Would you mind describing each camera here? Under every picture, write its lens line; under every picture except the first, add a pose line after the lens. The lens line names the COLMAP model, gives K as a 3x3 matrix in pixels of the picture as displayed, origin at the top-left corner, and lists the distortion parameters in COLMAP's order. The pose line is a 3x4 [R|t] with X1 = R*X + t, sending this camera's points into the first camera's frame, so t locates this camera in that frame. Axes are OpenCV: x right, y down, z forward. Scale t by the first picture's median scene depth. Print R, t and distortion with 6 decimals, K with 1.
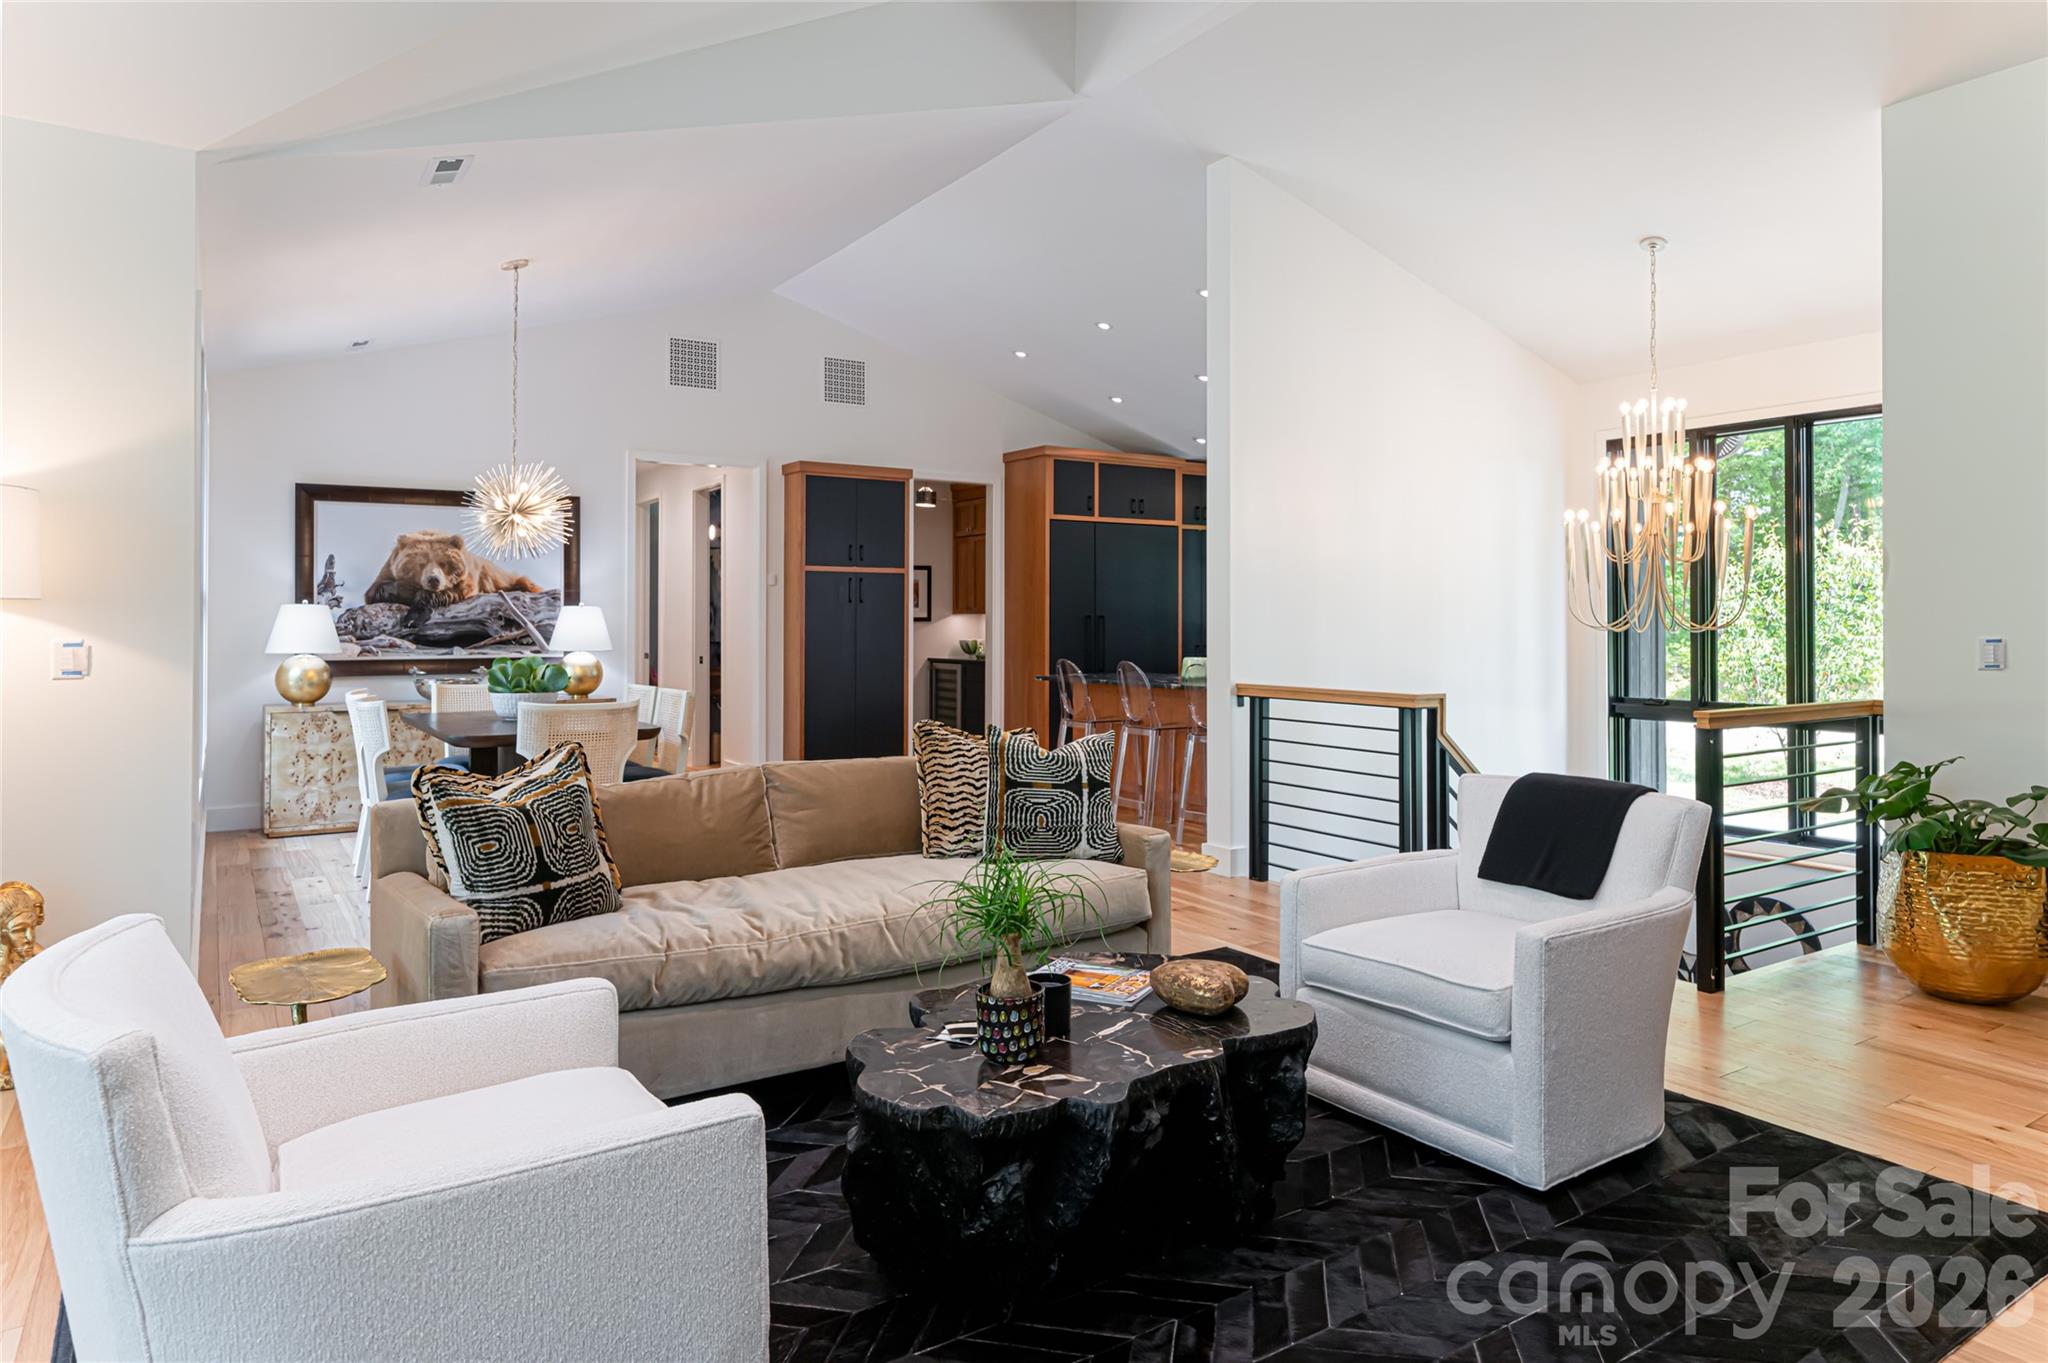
lens RADIAL K [[1229.2, 0, 1071.5], [0, 1229.2, 624.1], [0, 0, 1]] dist [0.003298, 0.001593]
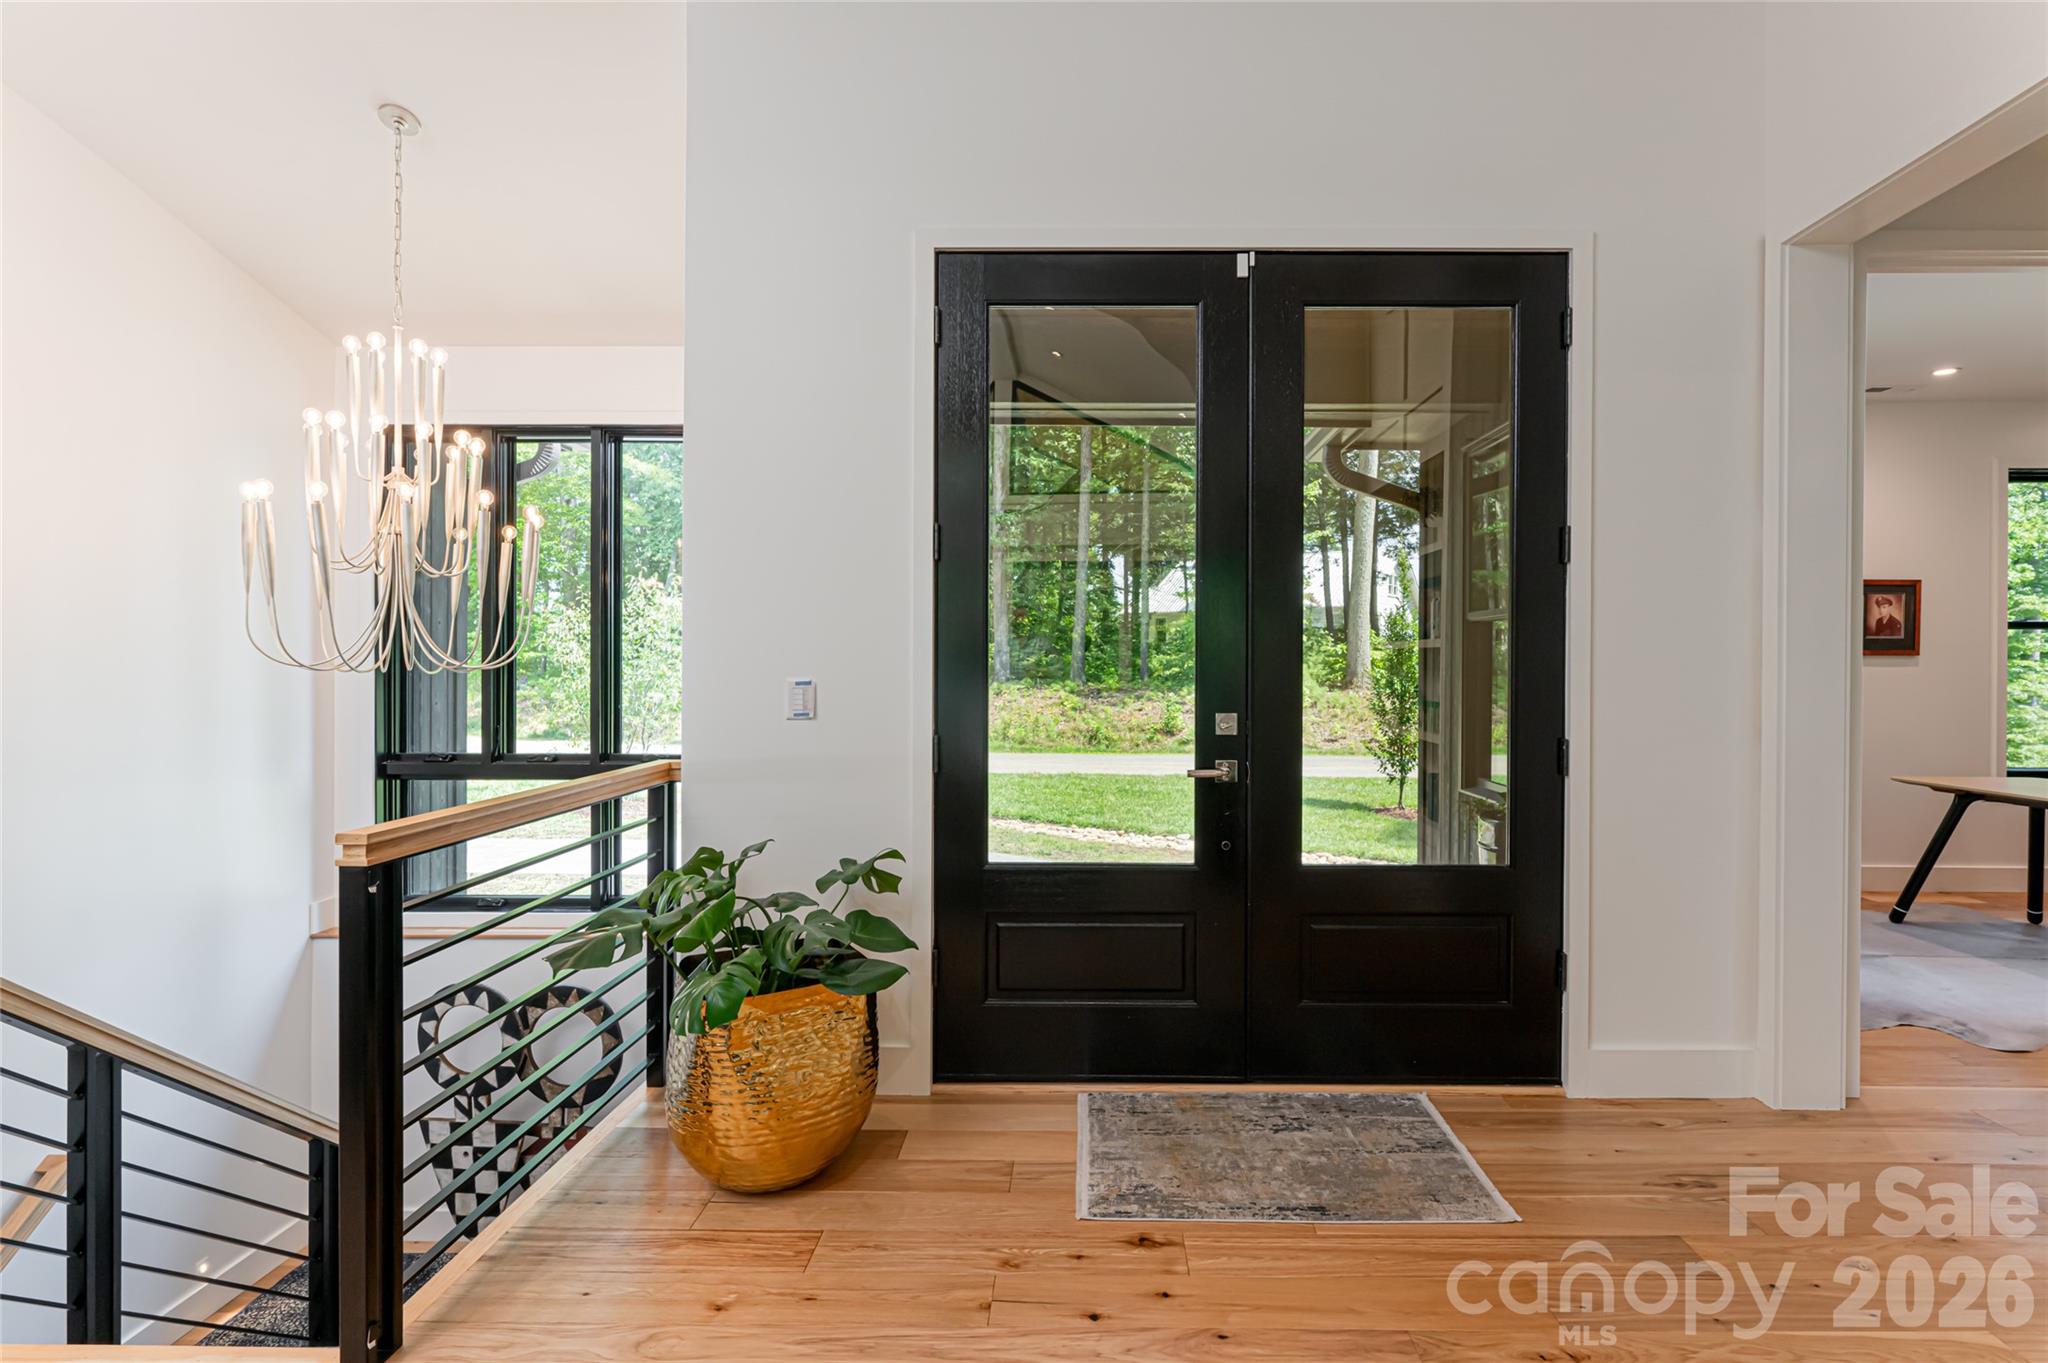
lens RADIAL K [[915.4, 0, 1046.3], [0, 915.4, 692.0], [0, 0, 1]] dist [0.003213, 0.000546]
pose [[0.585243, 0.002248, 0.810855, 0.250995], [-0.016169, 0.999830, 0.008898, 0.008029], [-0.810697, -0.018318, 0.585179, 0.368069]]
